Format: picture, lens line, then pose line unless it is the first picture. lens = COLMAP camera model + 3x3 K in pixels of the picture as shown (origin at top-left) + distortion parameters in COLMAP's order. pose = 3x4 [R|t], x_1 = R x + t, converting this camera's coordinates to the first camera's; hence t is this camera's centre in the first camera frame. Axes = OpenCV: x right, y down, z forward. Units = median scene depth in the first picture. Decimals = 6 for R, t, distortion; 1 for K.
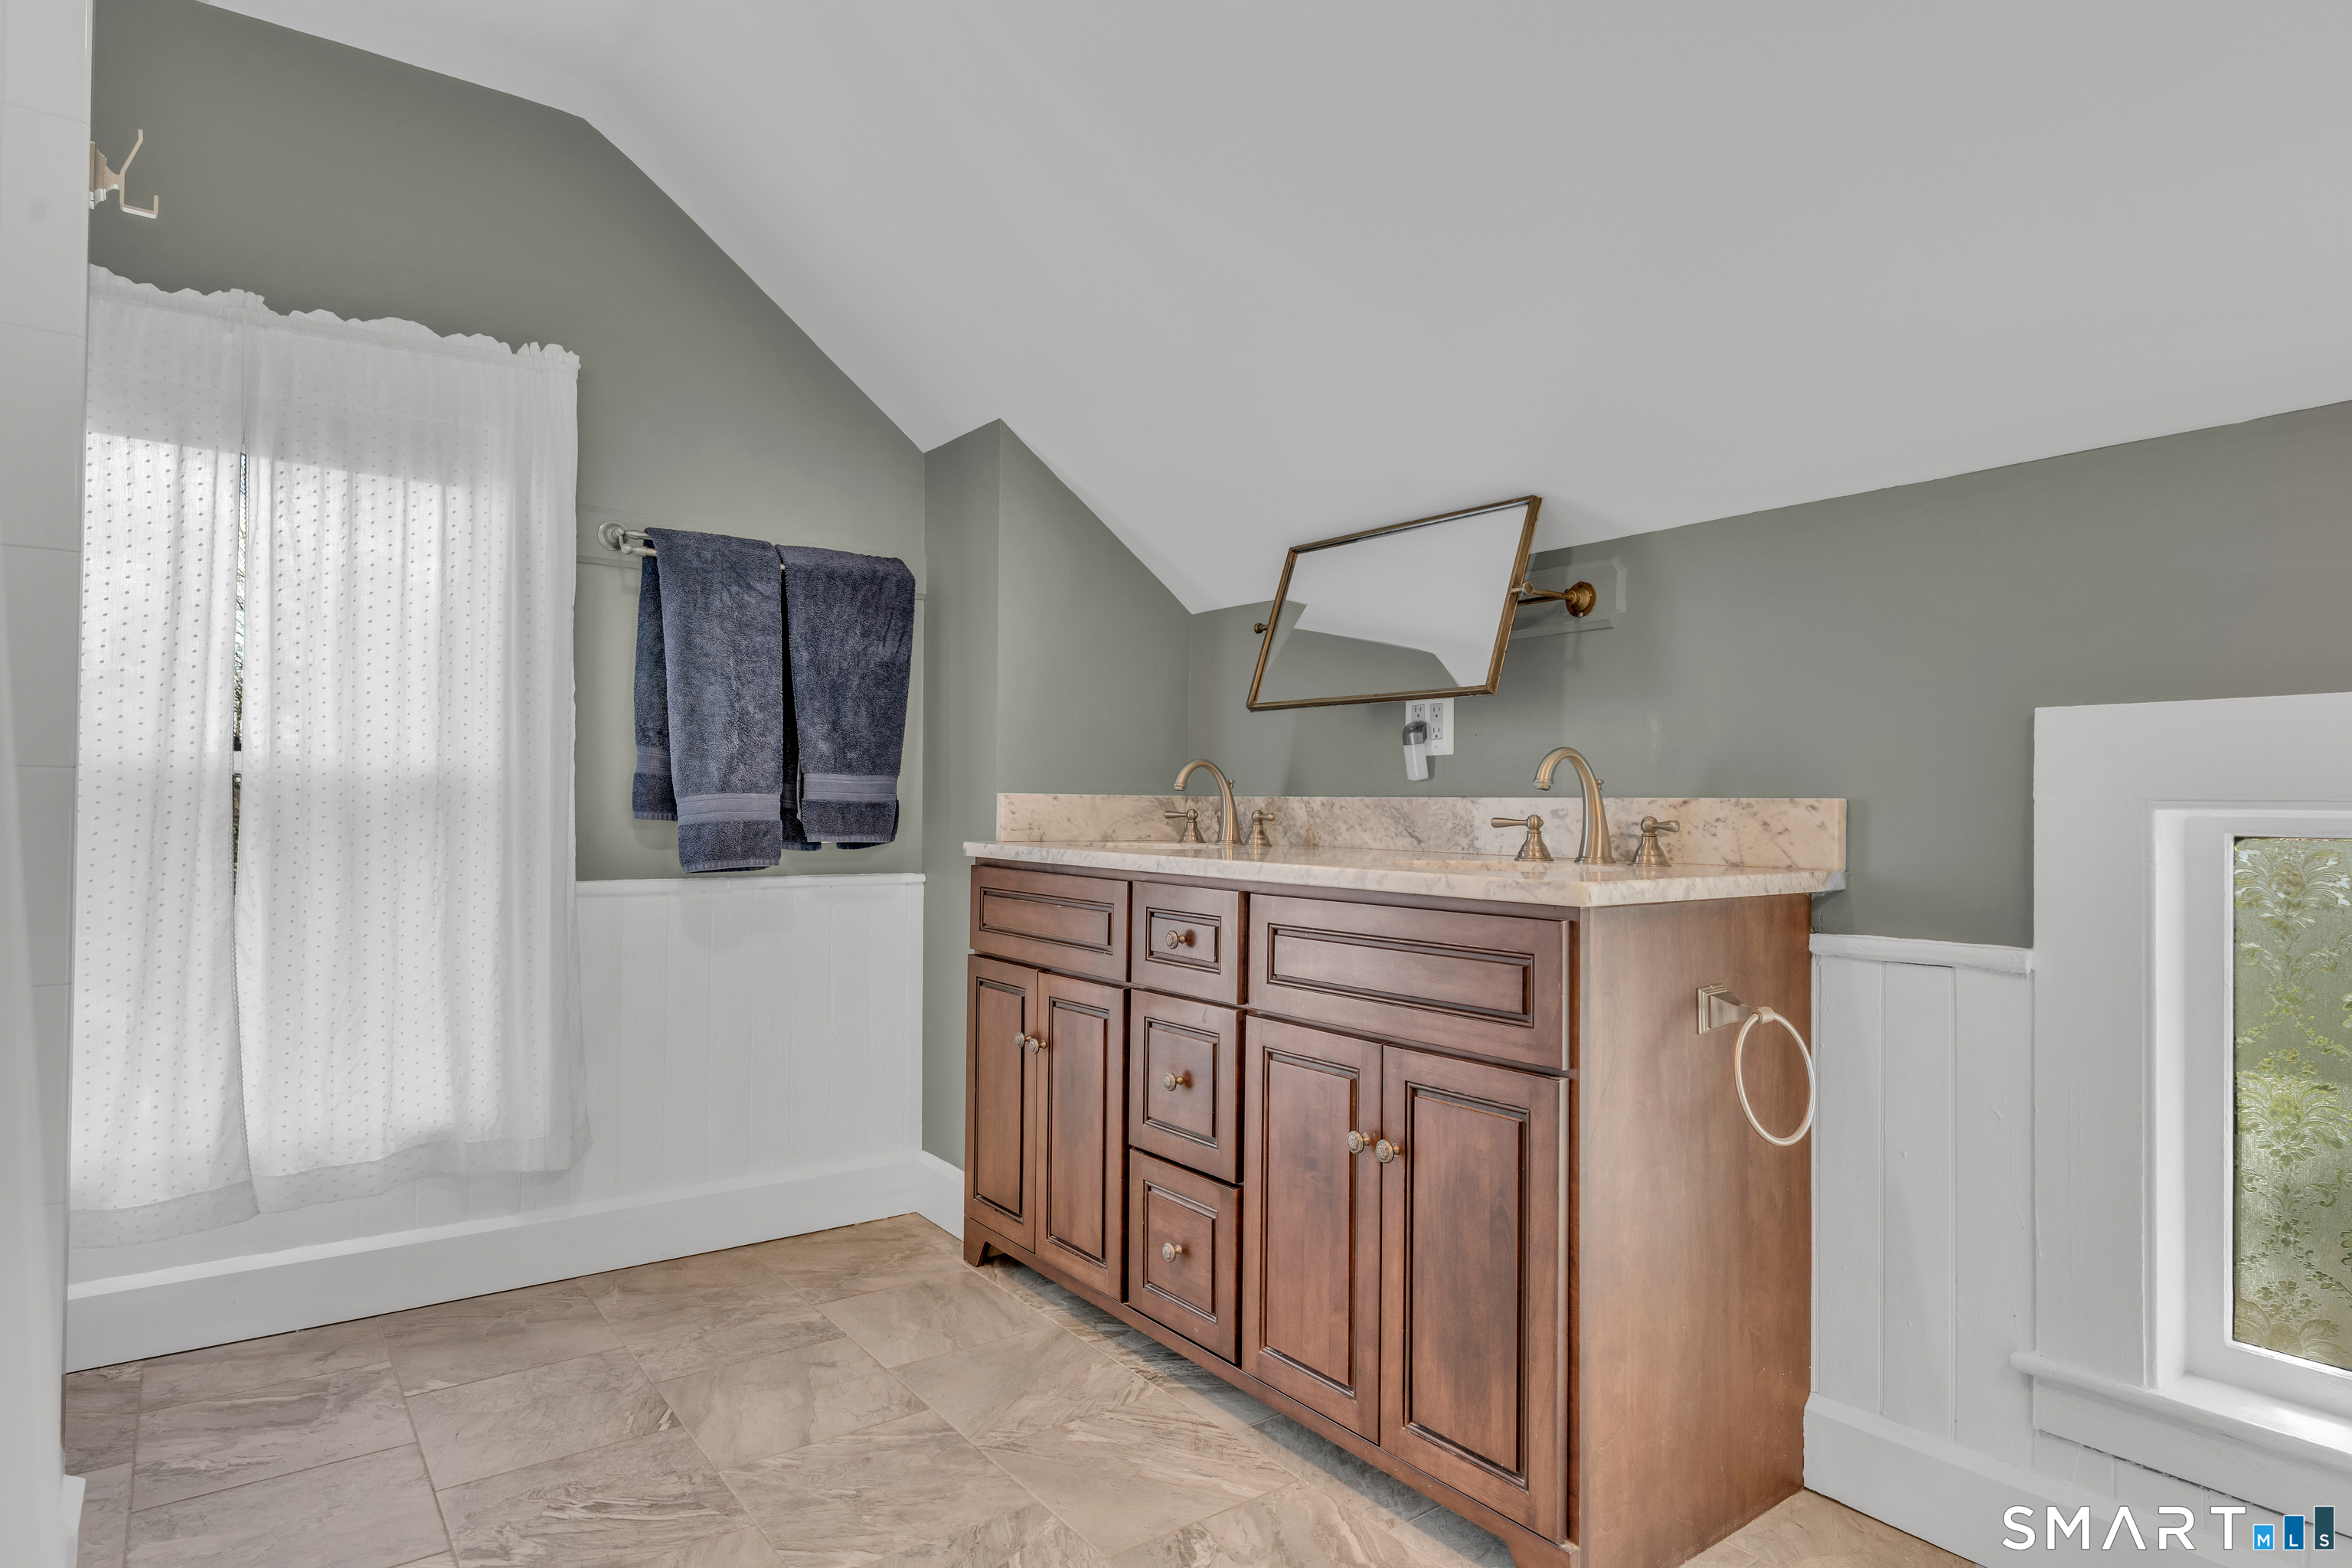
lens RADIAL K [[1315.7, 0, 1177.6], [0, 1315.7, 787.4], [0, 0, 1]] dist [-0.000936, 0.000949]
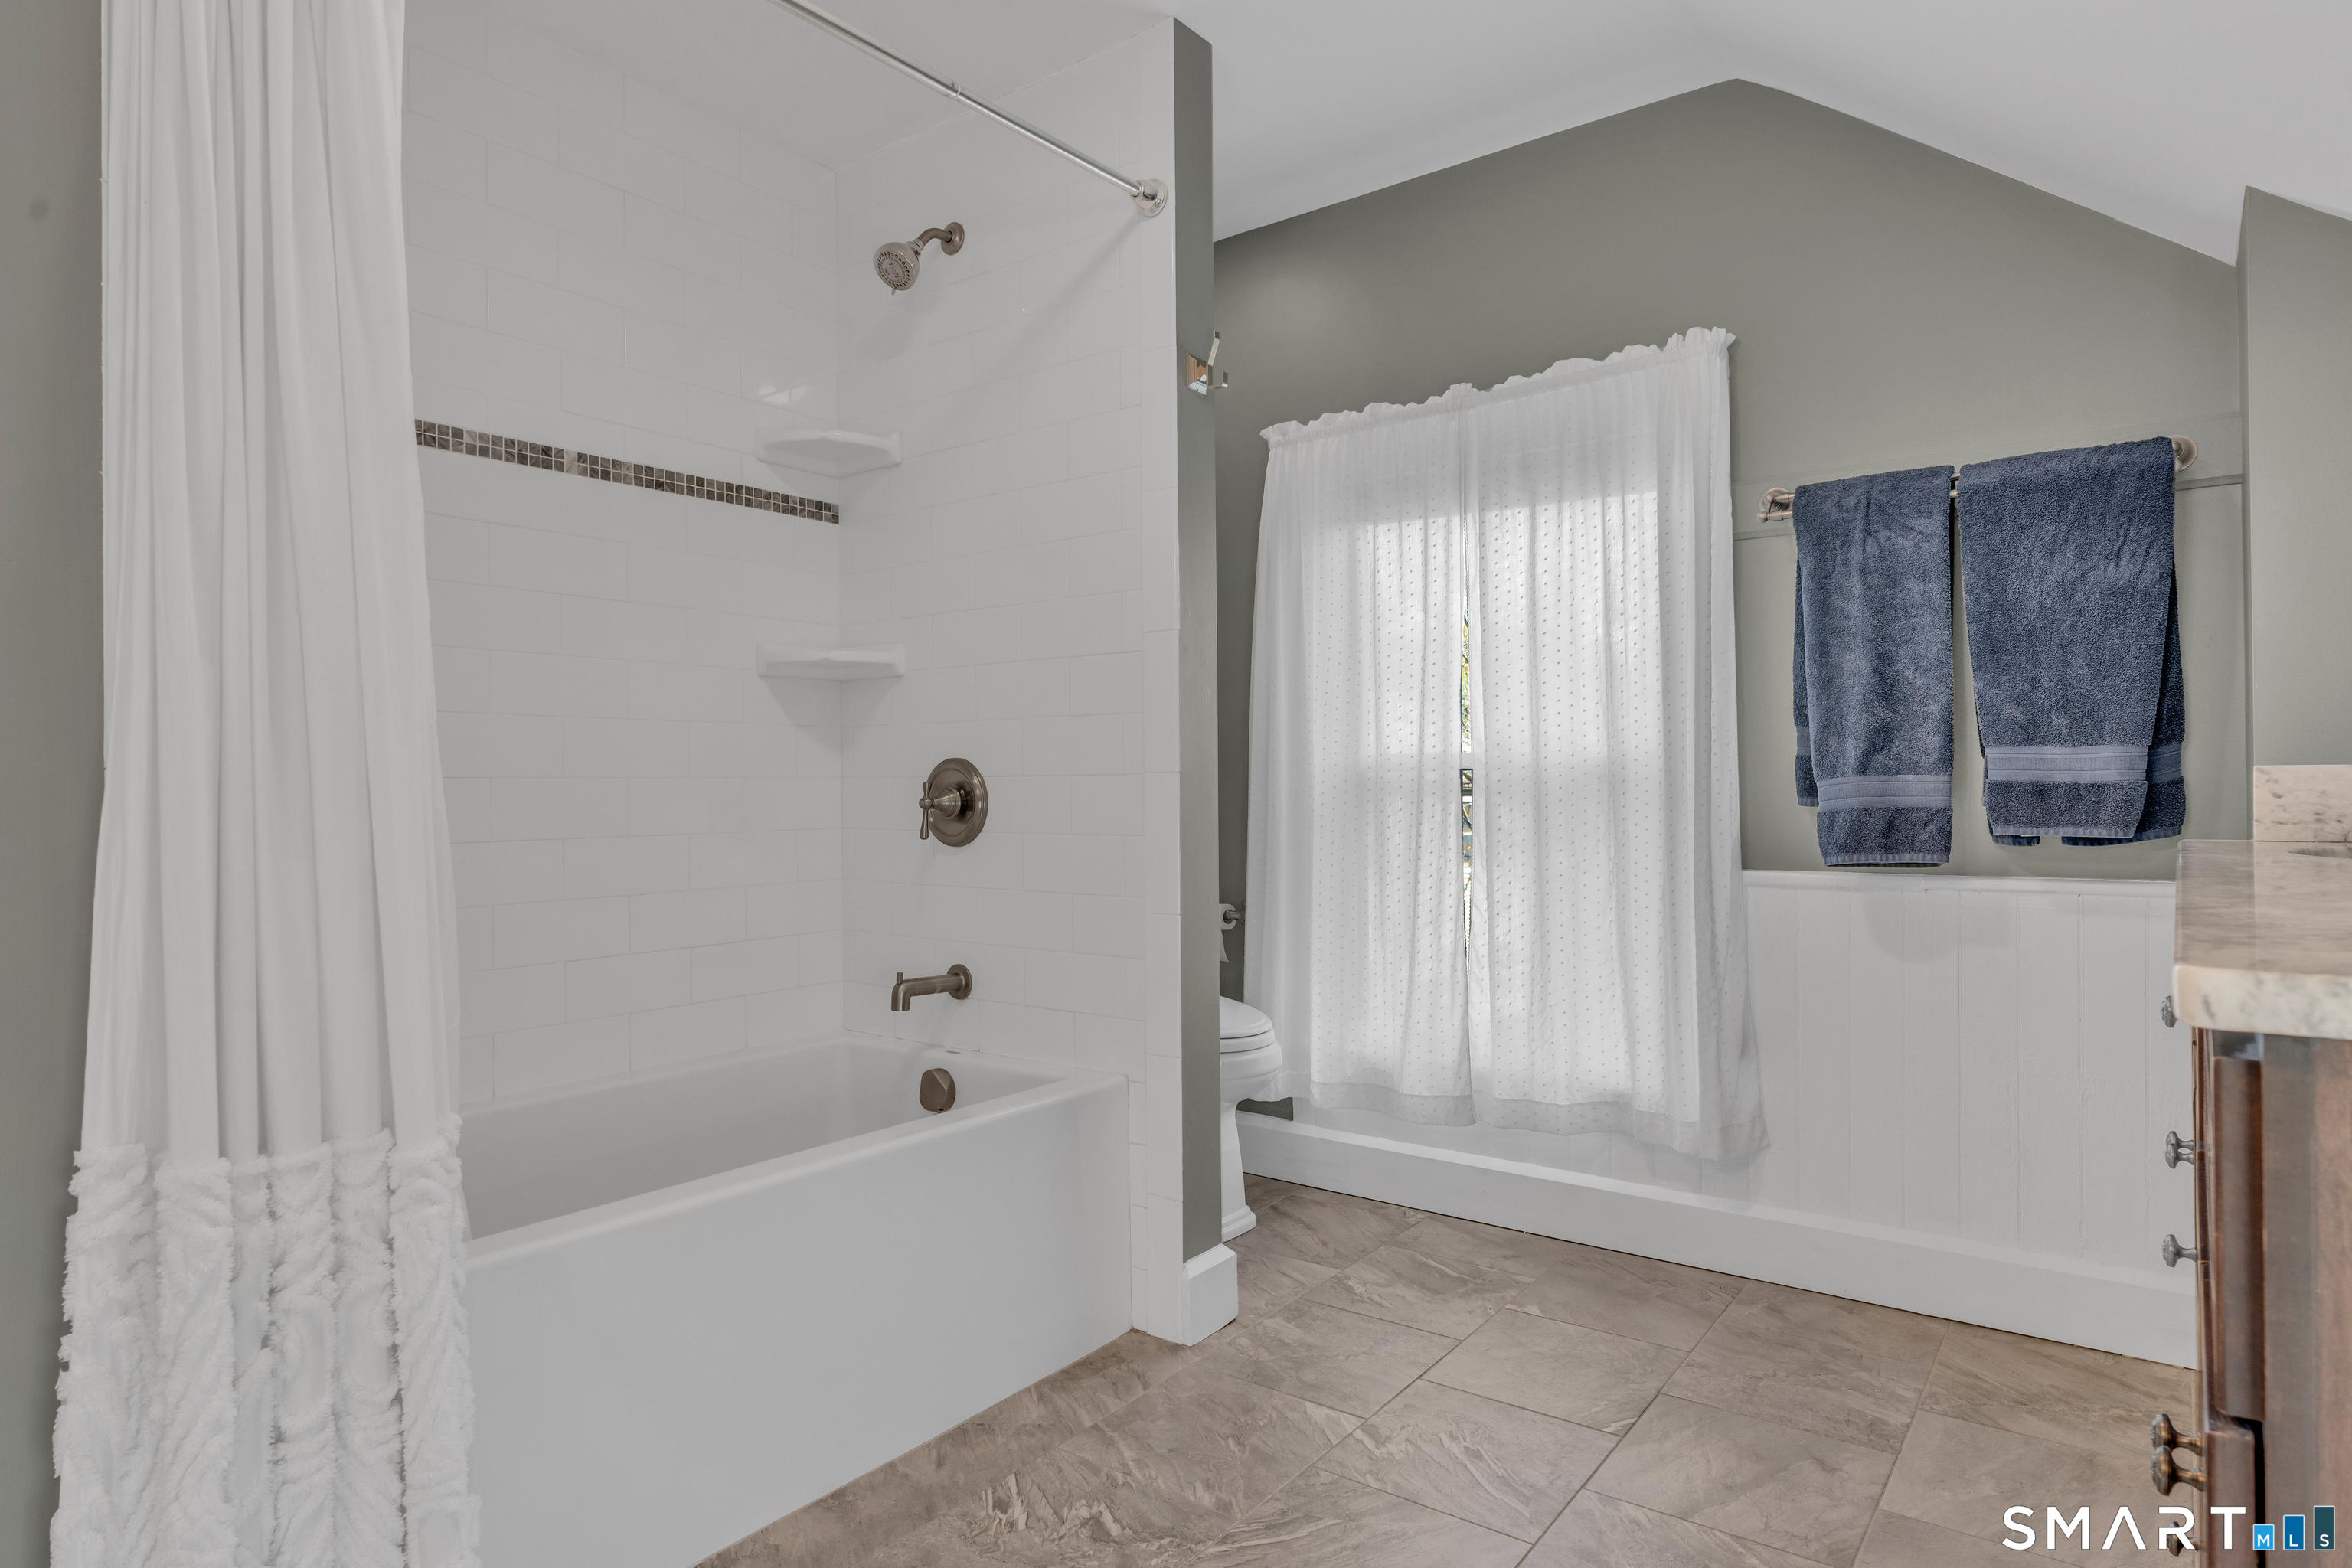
lens RADIAL K [[1310.5, 0, 1178.0], [0, 1310.5, 787.3], [0, 0, 1]] dist [-0.003977, 0.000732]
pose [[0.284021, -0.011775, -0.958746, 0.358624], [0.024190, 0.999694, -0.005112, 0.005748], [0.958513, -0.021740, 0.284219, 0.337525]]
